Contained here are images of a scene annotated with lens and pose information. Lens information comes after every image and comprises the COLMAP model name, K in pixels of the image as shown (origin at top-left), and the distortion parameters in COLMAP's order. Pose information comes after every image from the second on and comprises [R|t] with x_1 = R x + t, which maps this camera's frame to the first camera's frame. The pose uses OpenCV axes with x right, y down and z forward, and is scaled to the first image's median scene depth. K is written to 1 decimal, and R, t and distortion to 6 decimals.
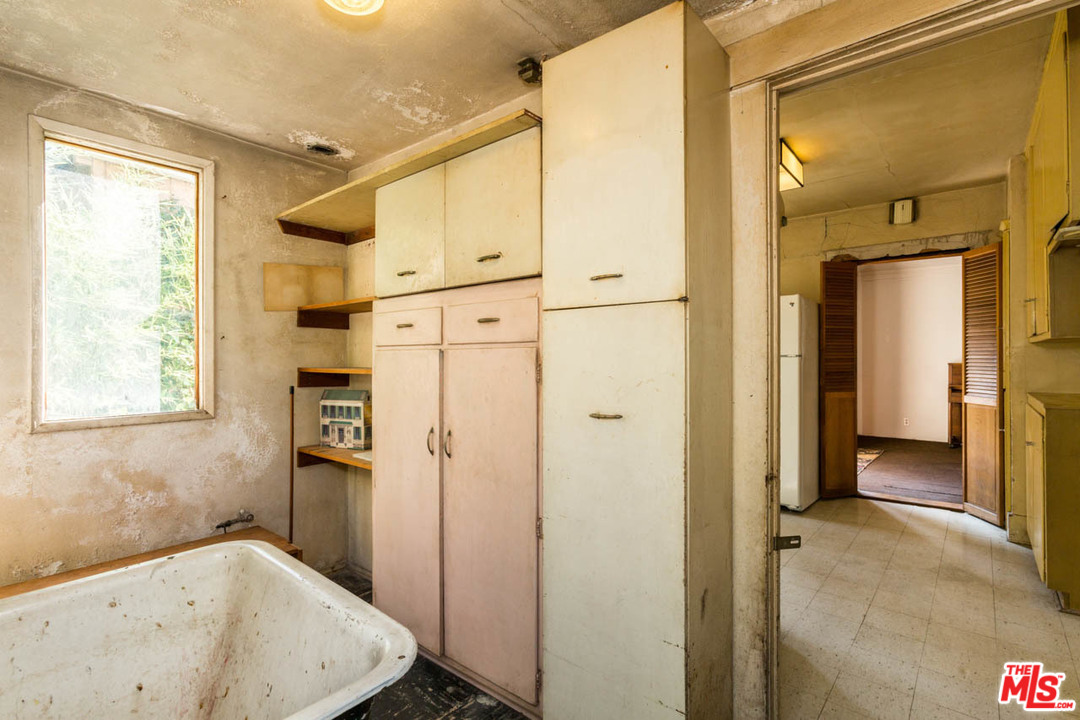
lens RADIAL K [[484.6, 0, 541.3], [0, 484.6, 356.2], [0, 0, 1]] dist [-0.012078, 0.001149]
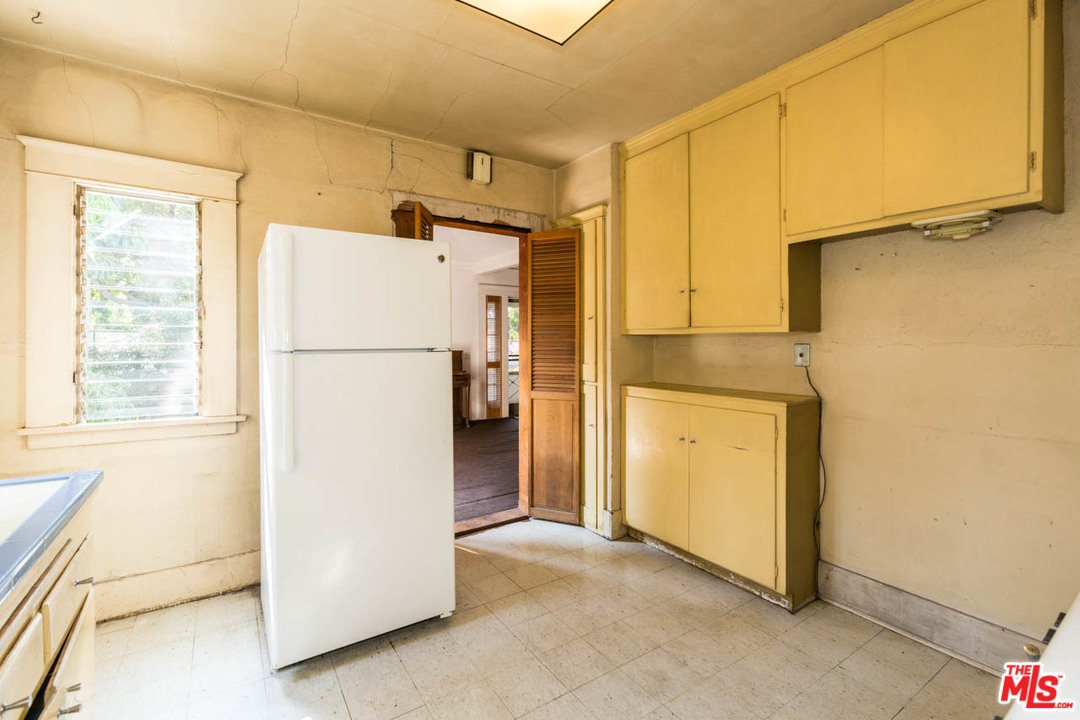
lens RADIAL K [[484.6, 0, 553.3], [0, 484.6, 346.8], [0, 0, 1]] dist [-0.012078, 0.001149]
pose [[0.276187, -0.004192, 0.961095, 0.011444], [0.000858, 0.999991, 0.004115, -0.005046], [-0.961103, -0.000312, 0.276188, 0.695902]]
